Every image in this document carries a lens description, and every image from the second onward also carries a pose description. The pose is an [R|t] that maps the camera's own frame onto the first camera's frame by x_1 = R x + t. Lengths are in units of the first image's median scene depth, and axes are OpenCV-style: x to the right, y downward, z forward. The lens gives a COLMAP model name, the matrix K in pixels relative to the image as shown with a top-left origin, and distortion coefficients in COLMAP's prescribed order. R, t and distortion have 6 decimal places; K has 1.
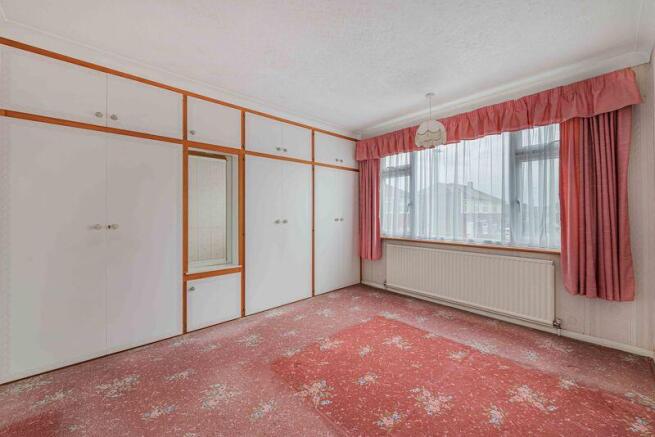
lens RADIAL K [[258.2, 0, 343.1], [0, 258.2, 211.9], [0, 0, 1]] dist [-0.000540, -0.000049]
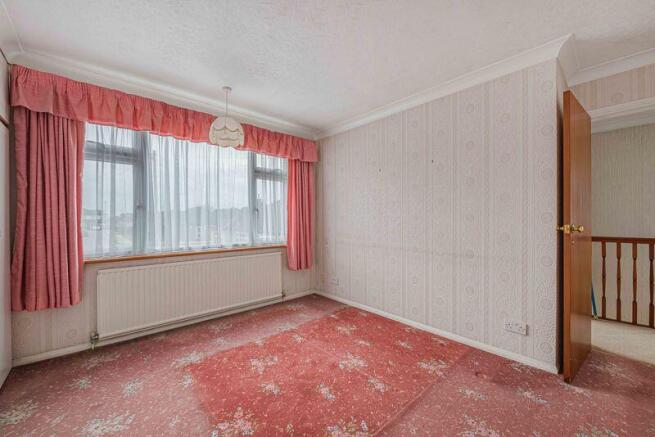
lens RADIAL K [[253.7, 0, 327.5], [0, 253.7, 218.5], [0, 0, 1]] dist [0.000901, -0.000050]
pose [[0.051297, 0.002289, 0.998681, -0.541398], [-0.006326, 0.999978, -0.001967, 0.002039], [-0.998663, -0.006216, 0.051310, 0.603527]]
